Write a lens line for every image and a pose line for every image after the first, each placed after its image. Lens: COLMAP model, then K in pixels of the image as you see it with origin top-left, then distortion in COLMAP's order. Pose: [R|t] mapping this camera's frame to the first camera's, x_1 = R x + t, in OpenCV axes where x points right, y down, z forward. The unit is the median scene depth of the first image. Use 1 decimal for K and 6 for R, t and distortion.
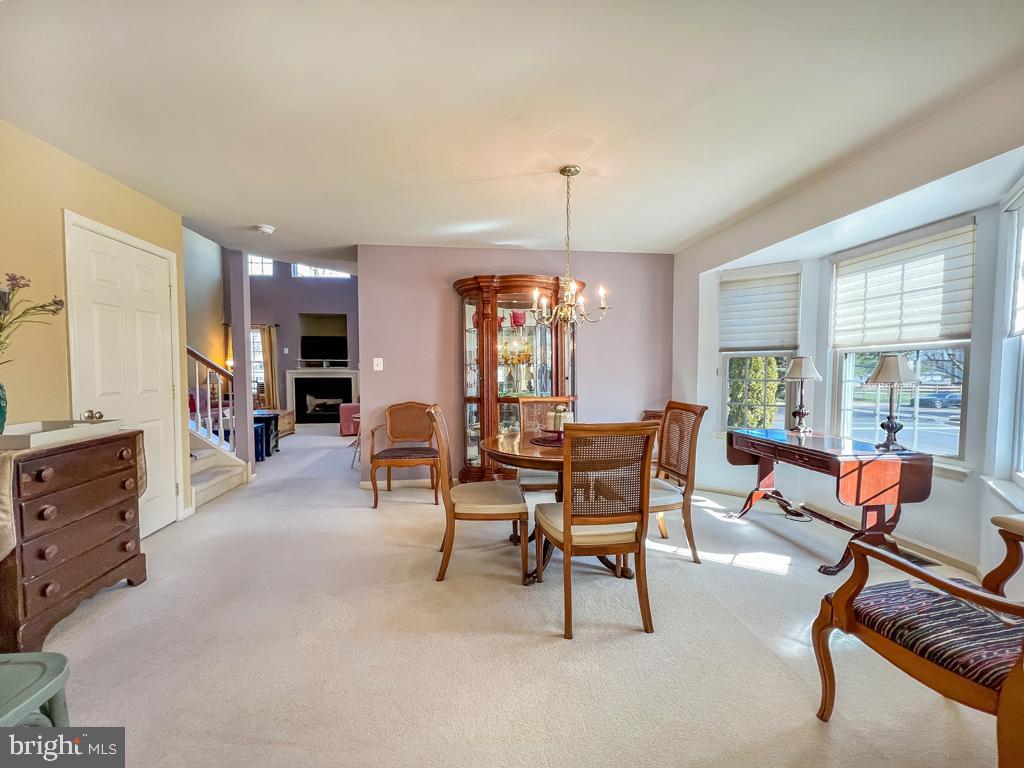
lens RADIAL K [[385.1, 0, 517.5], [0, 385.1, 385.1], [0, 0, 1]] dist [0.001171, 0.000089]
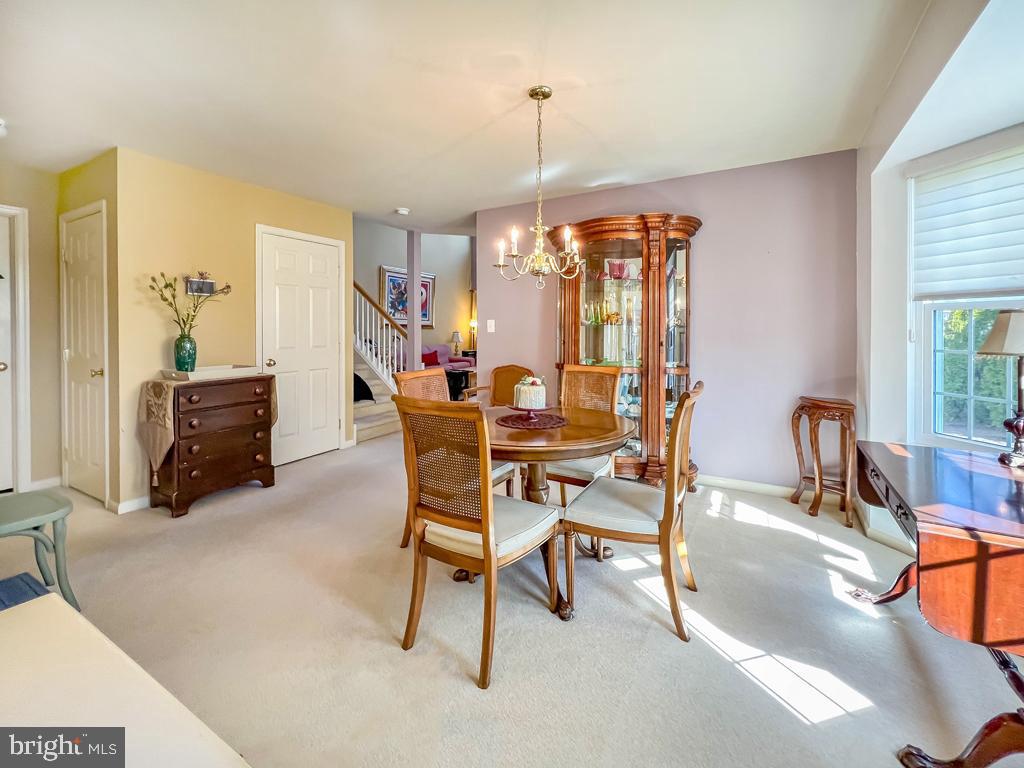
lens RADIAL K [[414.0, 0, 461.9], [0, 414.0, 332.9], [0, 0, 1]] dist [-0.007639, 0.001898]
pose [[0.820111, 0.005021, -0.572182, 0.316068], [-0.025175, 0.999310, -0.027314, -0.007853], [0.571650, 0.036806, 0.819672, 0.125124]]
